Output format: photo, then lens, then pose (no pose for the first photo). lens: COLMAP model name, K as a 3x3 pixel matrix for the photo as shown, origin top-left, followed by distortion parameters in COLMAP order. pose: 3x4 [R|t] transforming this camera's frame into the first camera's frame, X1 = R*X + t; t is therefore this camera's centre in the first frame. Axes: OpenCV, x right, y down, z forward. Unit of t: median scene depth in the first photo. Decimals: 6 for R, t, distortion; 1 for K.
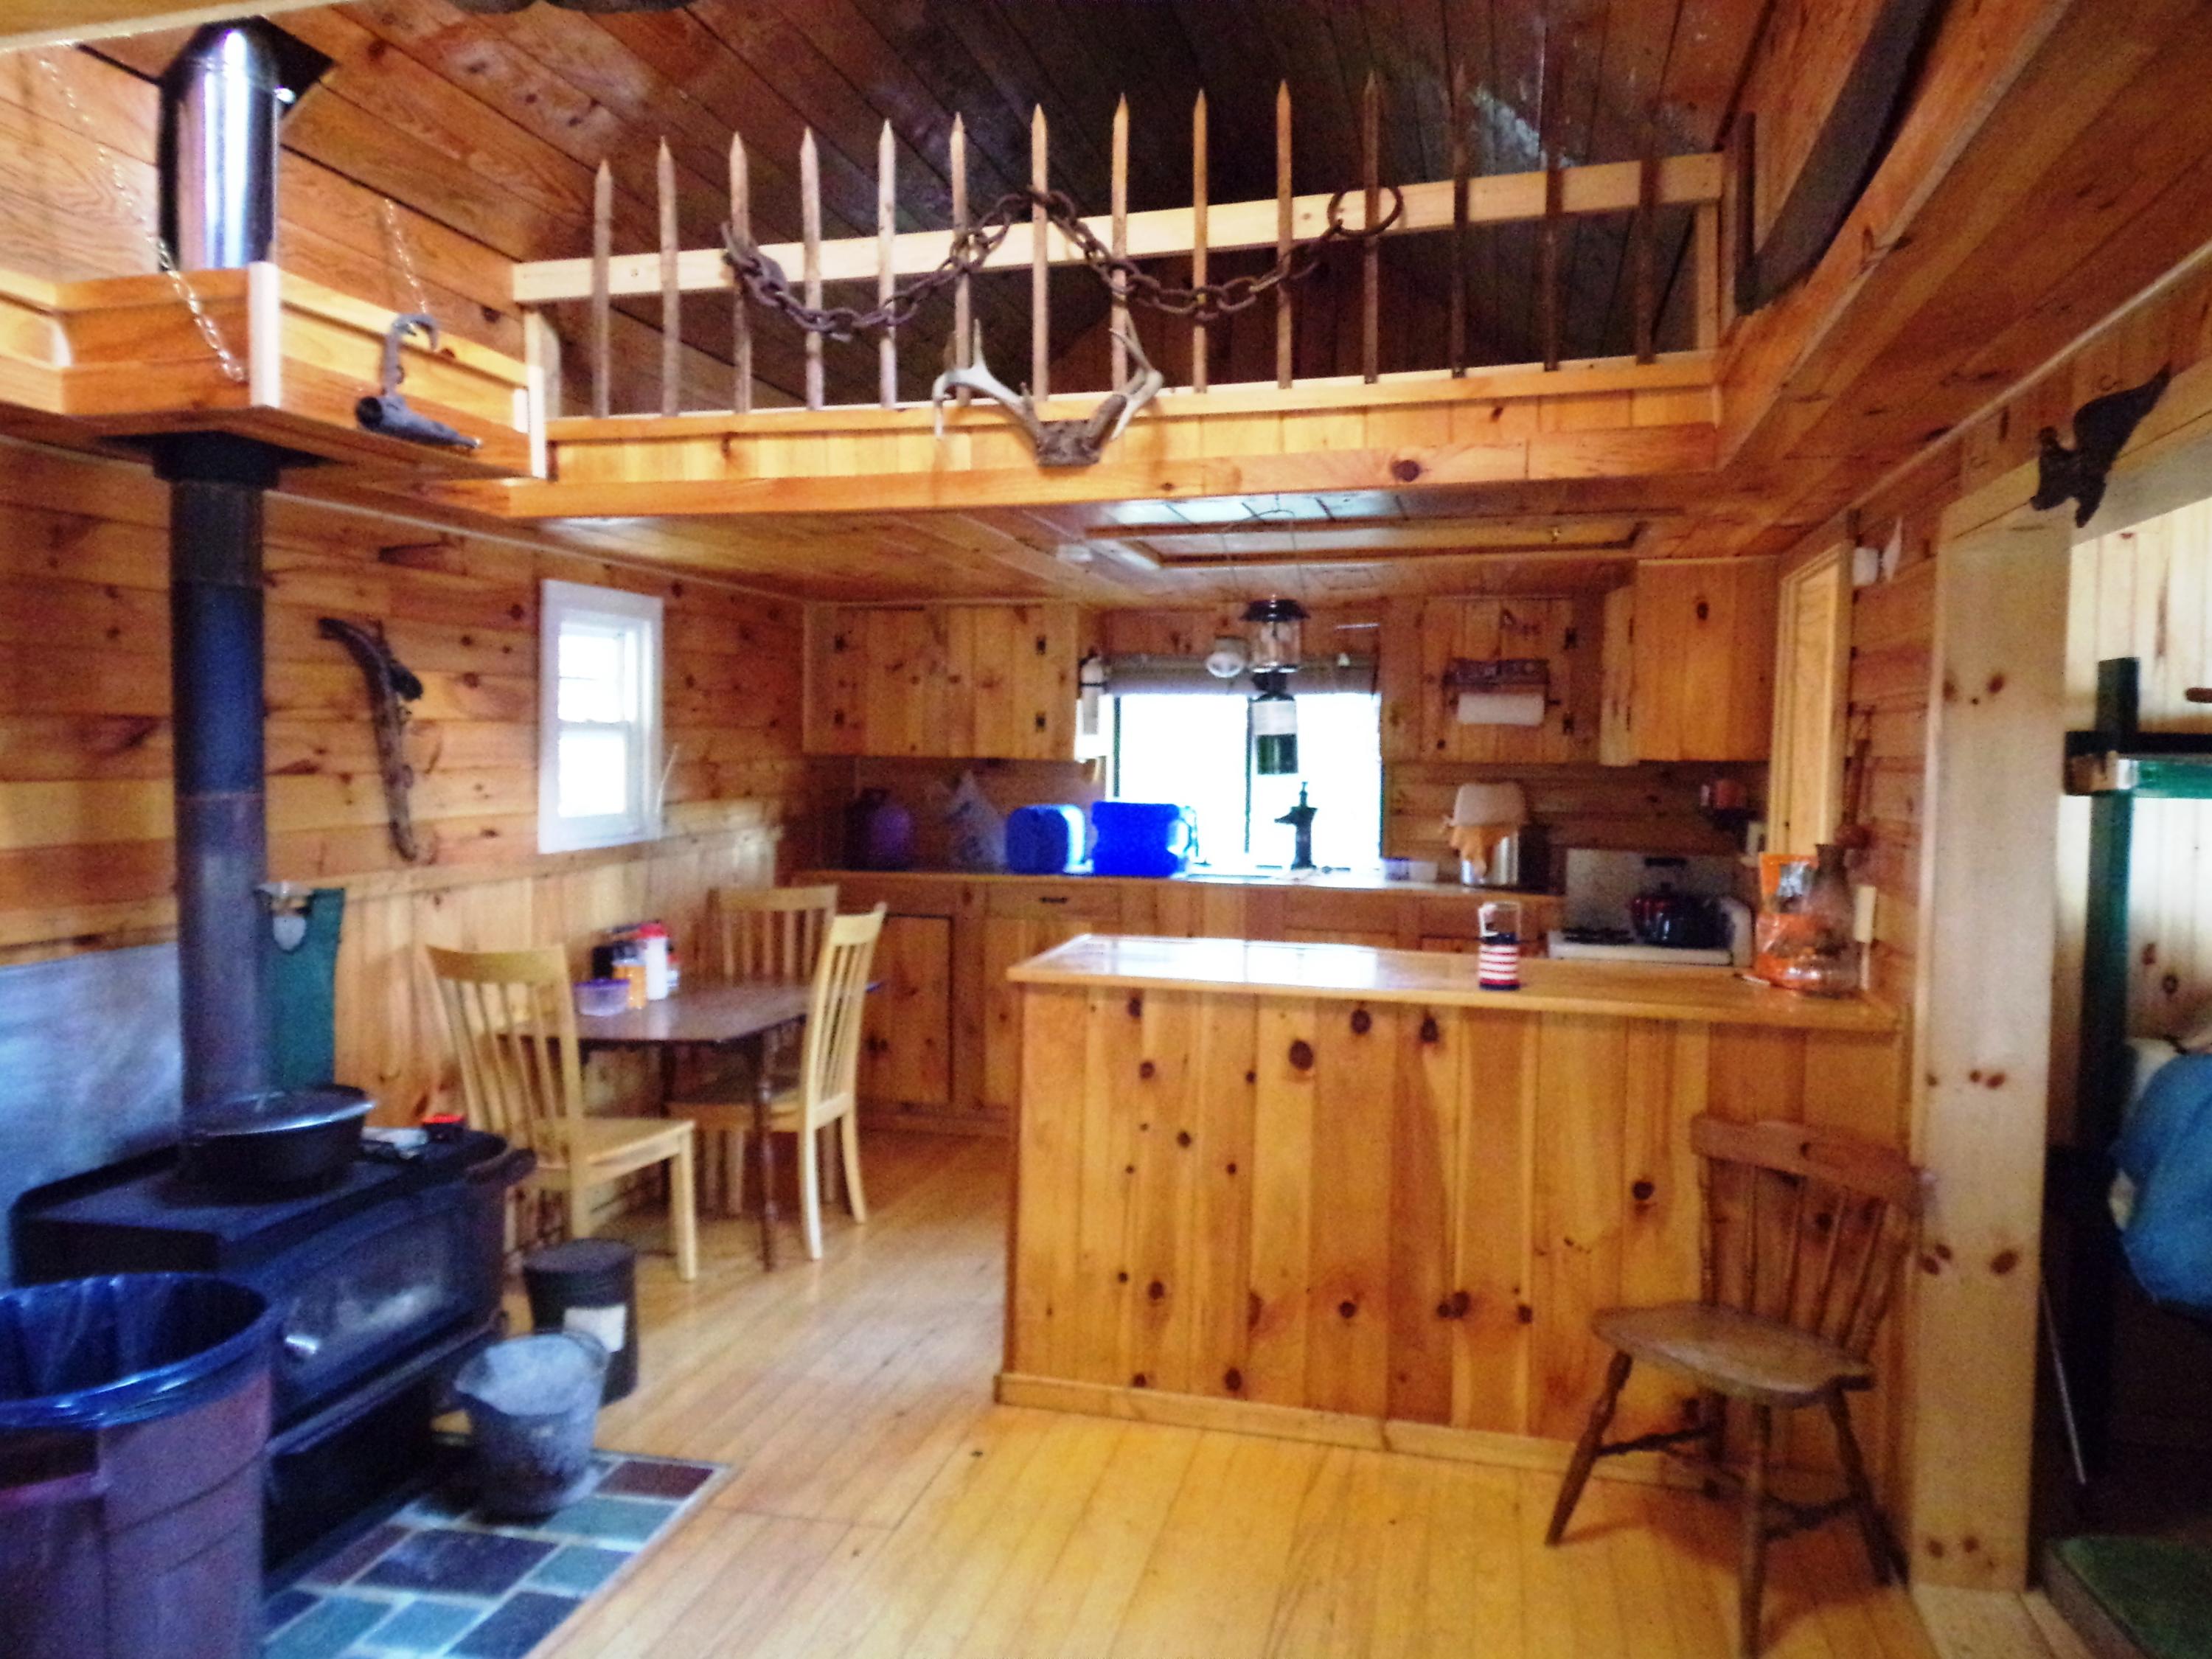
lens RADIAL K [[1557.5, 0, 1104.9], [0, 1557.5, 811.1], [0, 0, 1]] dist [0.091546, -0.096843]
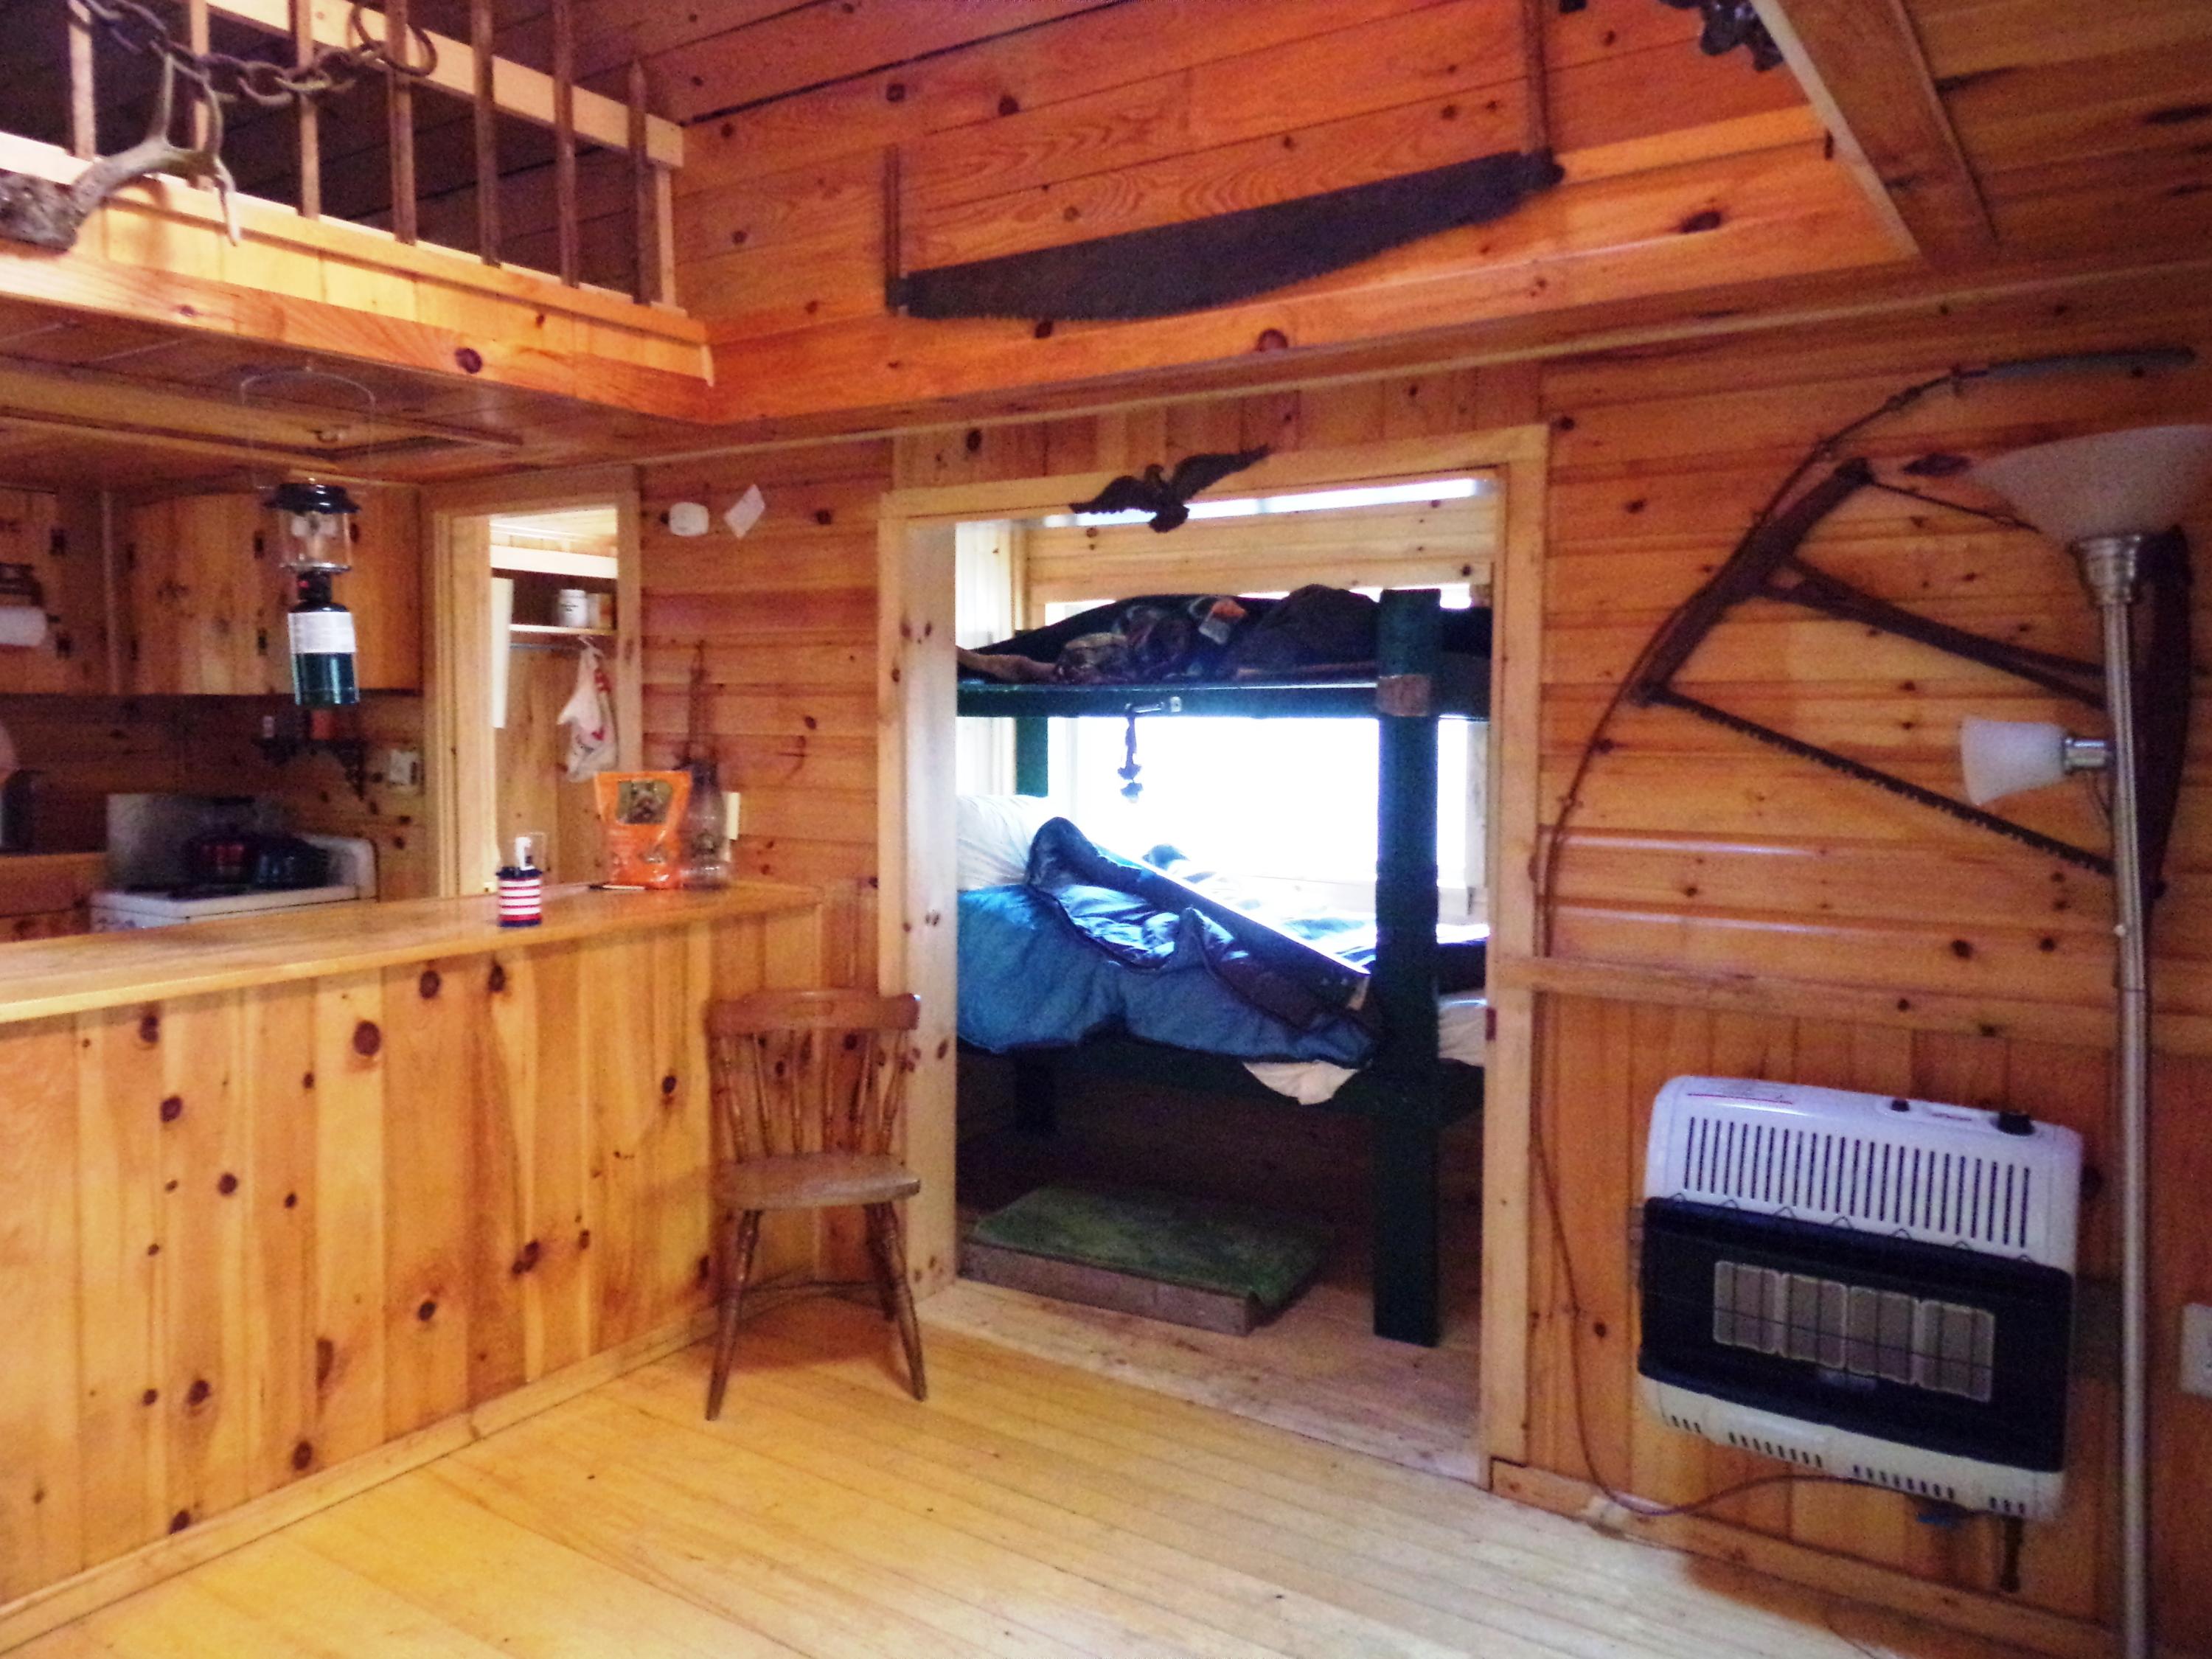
lens RADIAL K [[1557.5, 0, 1070.6], [0, 1557.5, 813.8], [0, 0, 1]] dist [0.091546, -0.096843]
pose [[0.336759, -0.078390, 0.938322, -0.500317], [0.039244, 0.996831, 0.069194, -0.007136], [-0.940773, 0.013521, 0.338768, 0.333772]]
